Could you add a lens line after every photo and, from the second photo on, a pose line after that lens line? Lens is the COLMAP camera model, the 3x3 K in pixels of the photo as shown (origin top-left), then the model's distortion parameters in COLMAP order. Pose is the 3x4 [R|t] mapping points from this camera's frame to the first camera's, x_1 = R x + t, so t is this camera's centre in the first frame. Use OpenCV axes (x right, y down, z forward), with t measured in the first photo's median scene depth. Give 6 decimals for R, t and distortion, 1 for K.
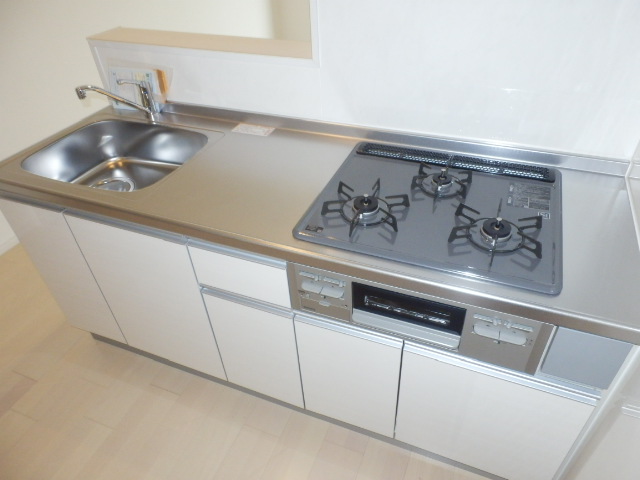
lens RADIAL K [[444.8, 0, 321.9], [0, 444.8, 239.6], [0, 0, 1]] dist [-0.017259, 0.014098]
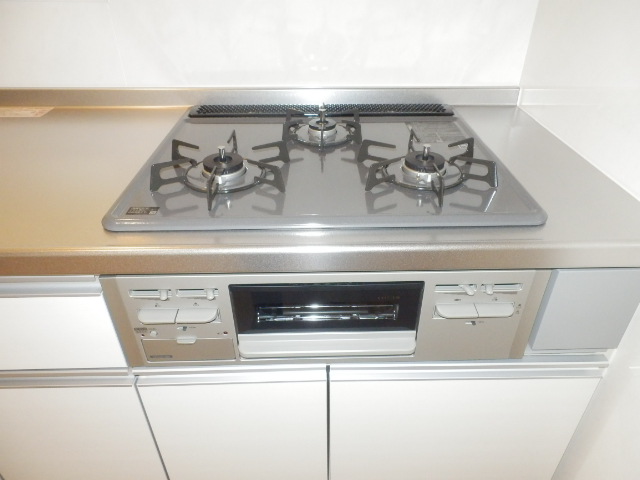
lens RADIAL K [[444.8, 0, 320.4], [0, 444.8, 242.3], [0, 0, 1]] dist [-0.017259, 0.014098]
pose [[0.917238, -0.179359, 0.355674, -0.017310], [0.215115, 0.974534, -0.063317, 0.096658], [-0.335260, 0.134587, 0.932463, 0.398548]]
